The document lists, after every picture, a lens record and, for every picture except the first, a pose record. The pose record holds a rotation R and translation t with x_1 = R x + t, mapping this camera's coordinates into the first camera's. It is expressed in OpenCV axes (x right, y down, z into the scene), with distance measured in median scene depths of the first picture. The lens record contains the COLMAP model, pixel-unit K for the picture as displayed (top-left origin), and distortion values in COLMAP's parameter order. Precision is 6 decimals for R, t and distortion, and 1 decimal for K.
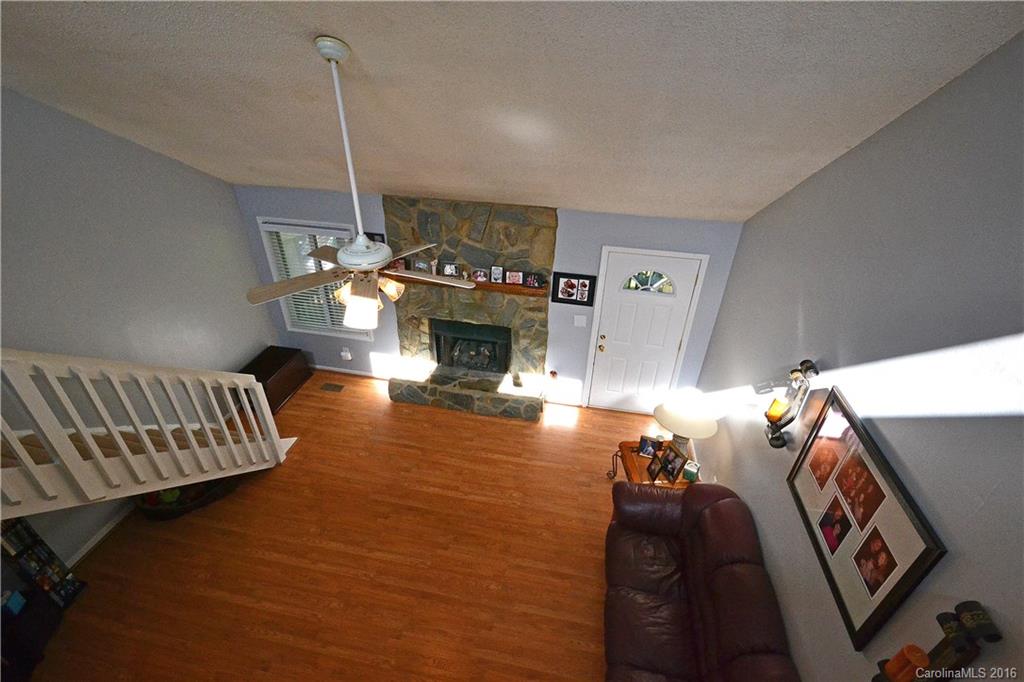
lens RADIAL K [[455.6, 0, 515.2], [0, 455.6, 348.7], [0, 0, 1]] dist [0.001106, -0.005381]
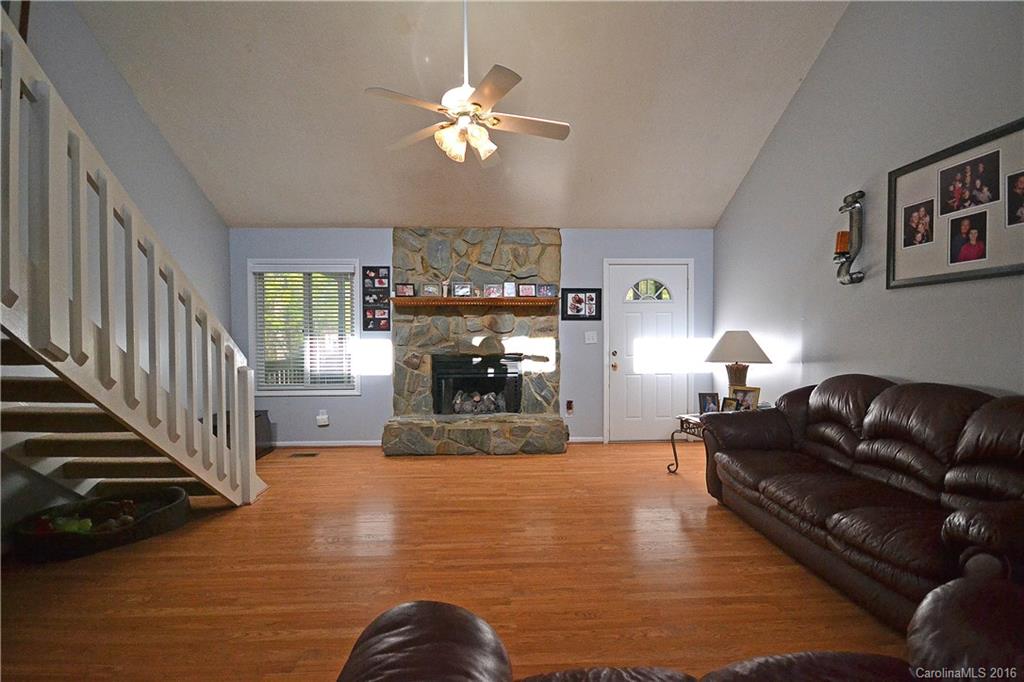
lens RADIAL K [[455.6, 0, 515.8], [0, 455.6, 349.4], [0, 0, 1]] dist [0.001106, -0.005381]
pose [[0.972109, -0.033314, 0.232153, -0.267651], [0.147298, 0.857002, -0.493812, 0.457601], [-0.182504, 0.514235, 0.838007, 0.208318]]
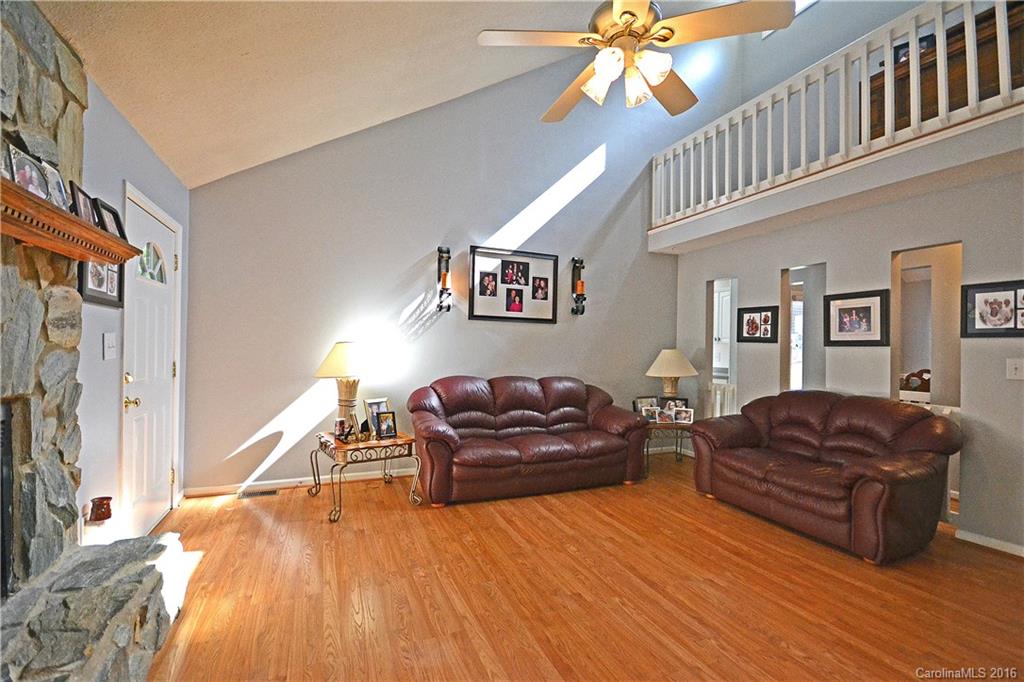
lens RADIAL K [[455.6, 0, 518.8], [0, 455.6, 347.4], [0, 0, 1]] dist [0.001106, -0.005381]
pose [[-0.559230, -0.029448, 0.828489, -0.482649], [0.418618, 0.852567, 0.312870, -0.032622], [-0.715556, 0.521787, -0.464454, 0.968090]]
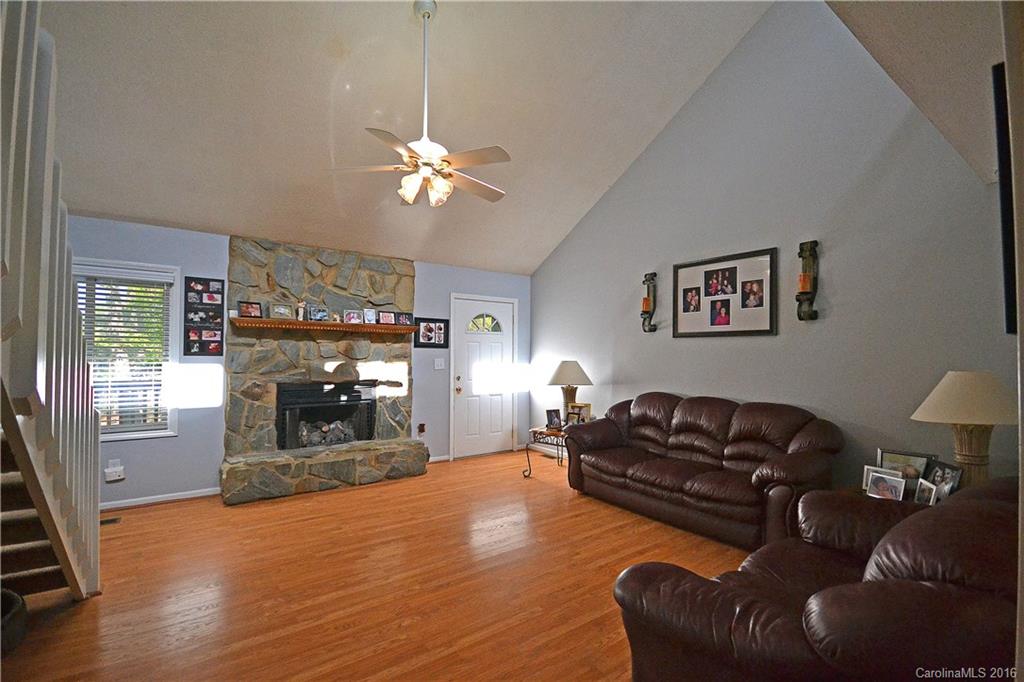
lens RADIAL K [[455.6, 0, 515.4], [0, 455.6, 350.7], [0, 0, 1]] dist [0.001106, -0.005381]
pose [[0.676325, -0.008485, 0.736555, -0.569033], [0.400646, 0.843325, -0.358169, 0.396971], [-0.618116, 0.537336, 0.573761, 0.253562]]
